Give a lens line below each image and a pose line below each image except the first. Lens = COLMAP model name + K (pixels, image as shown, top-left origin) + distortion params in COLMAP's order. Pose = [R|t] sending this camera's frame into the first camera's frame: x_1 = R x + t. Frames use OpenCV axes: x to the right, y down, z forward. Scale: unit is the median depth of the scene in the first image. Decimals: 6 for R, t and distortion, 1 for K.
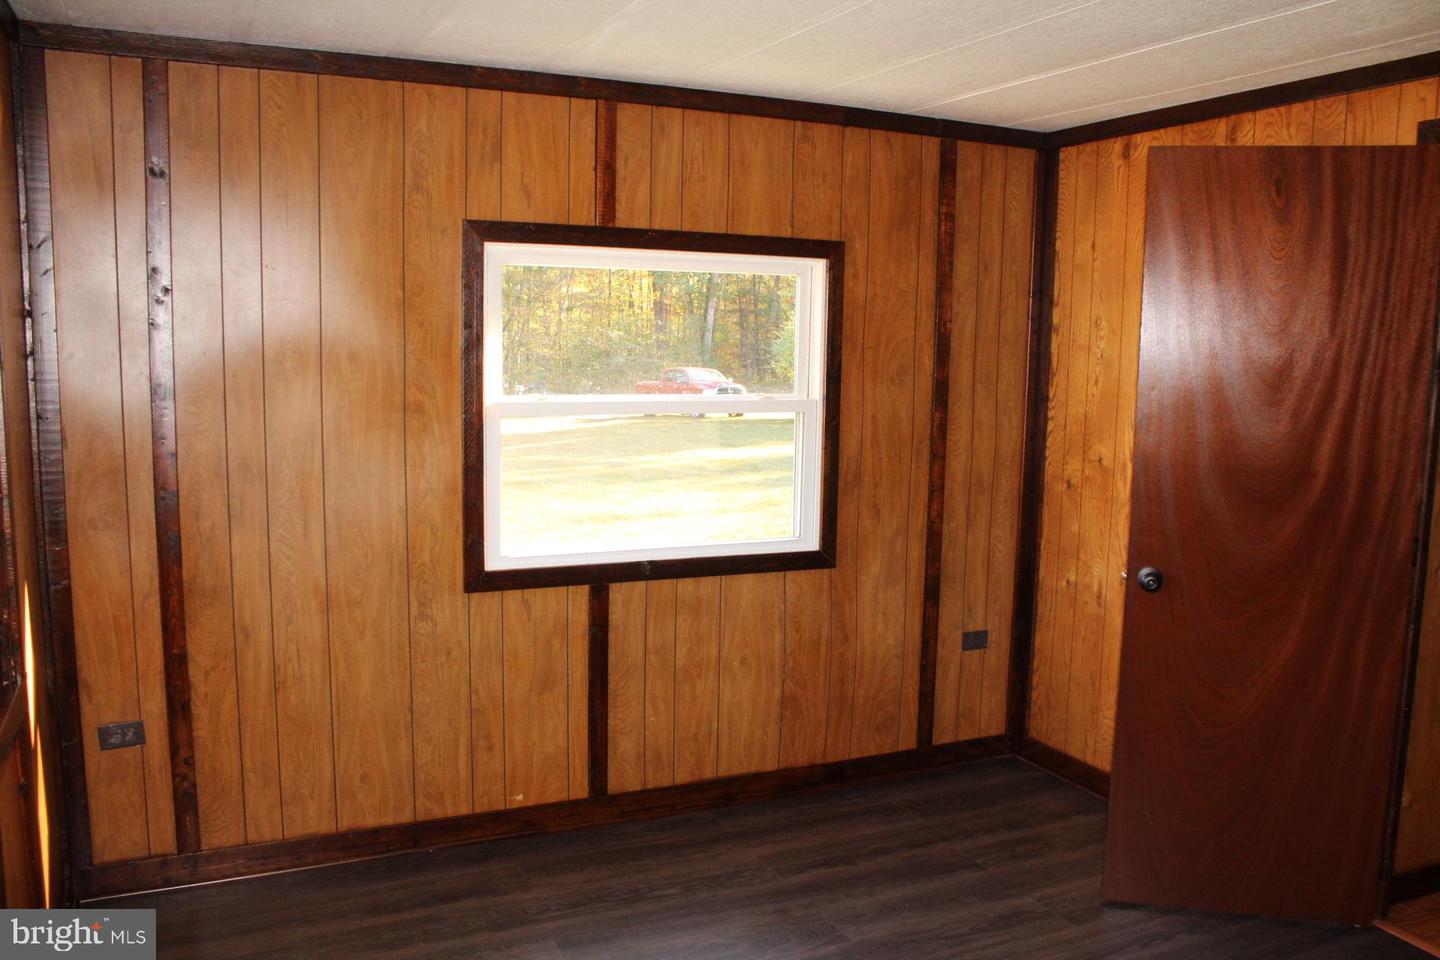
lens RADIAL K [[1199.5, 0, 722.5], [0, 1199.5, 476.1], [0, 0, 1]] dist [-0.163186, 0.138641]
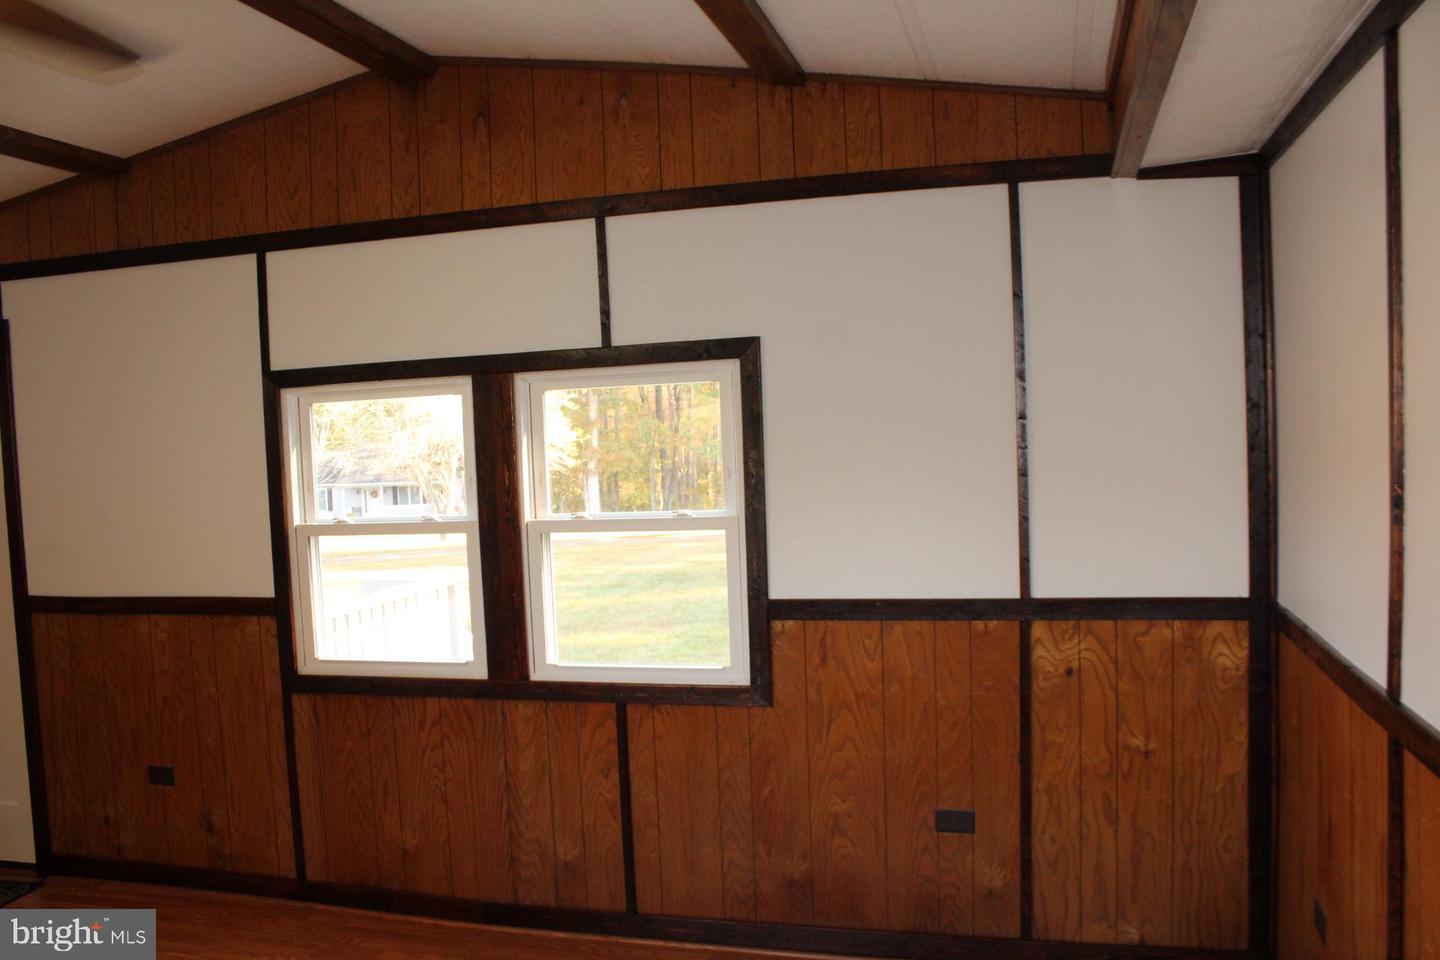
lens RADIAL K [[1199.5, 0, 718.0], [0, 1199.5, 504.7], [0, 0, 1]] dist [-0.163186, 0.138641]
pose [[0.733249, -0.009112, -0.679900, 0.663714], [-0.032153, 0.998327, -0.048055, -0.029510], [0.679200, 0.057097, 0.731729, 0.330046]]
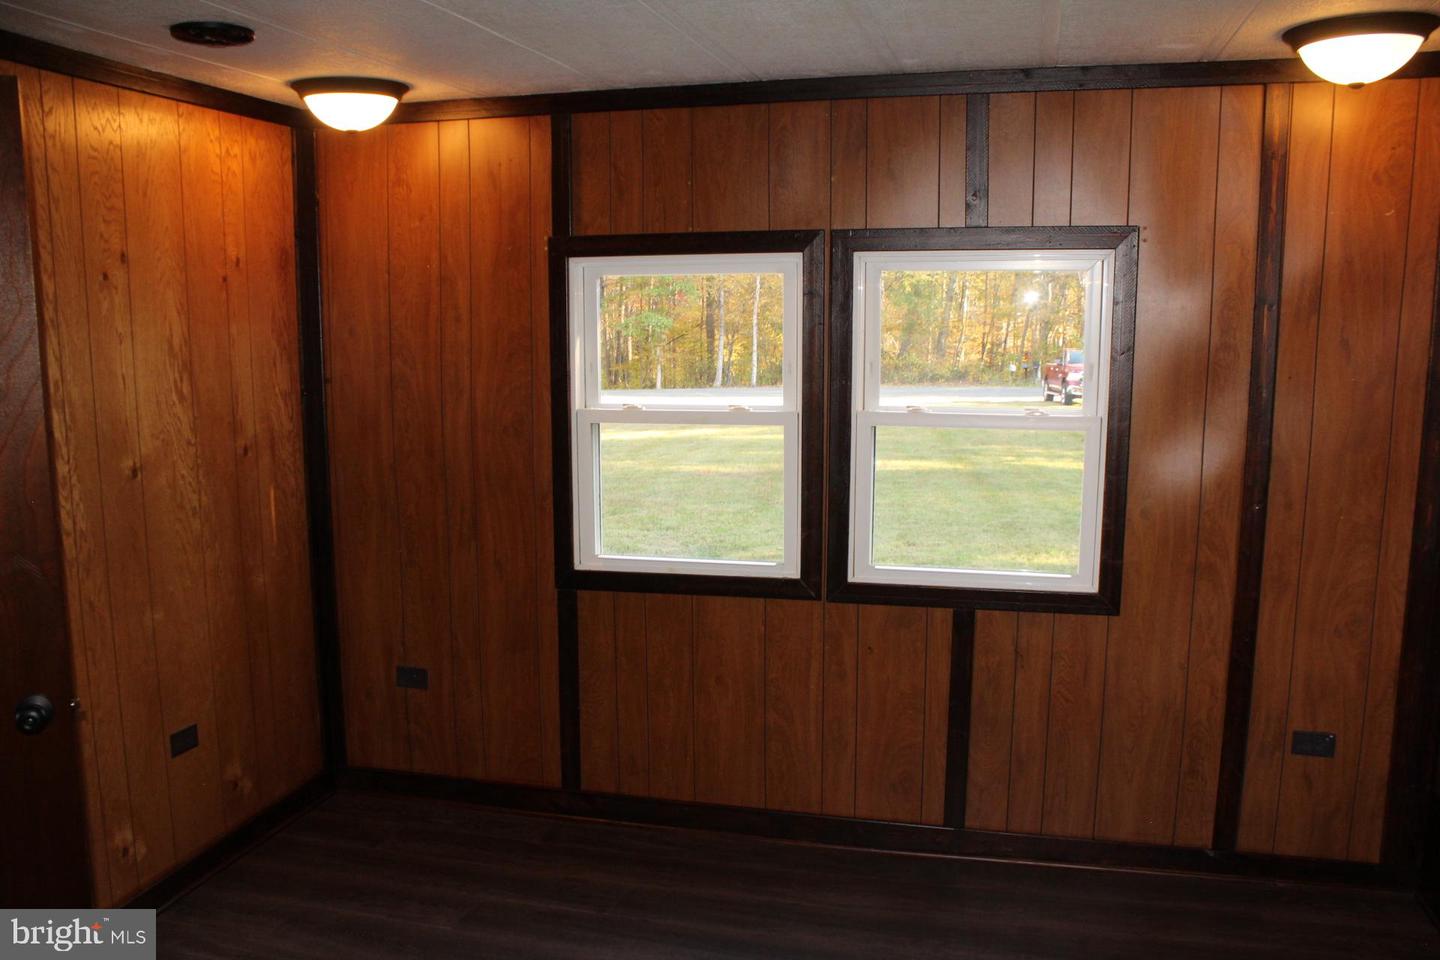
lens RADIAL K [[1199.5, 0, 726.2], [0, 1199.5, 480.5], [0, 0, 1]] dist [-0.163186, 0.138641]
pose [[0.755084, 0.060262, -0.652853, 0.420535], [-0.063515, 0.997807, 0.018643, -0.016796], [0.652544, 0.027389, 0.757255, 0.196660]]
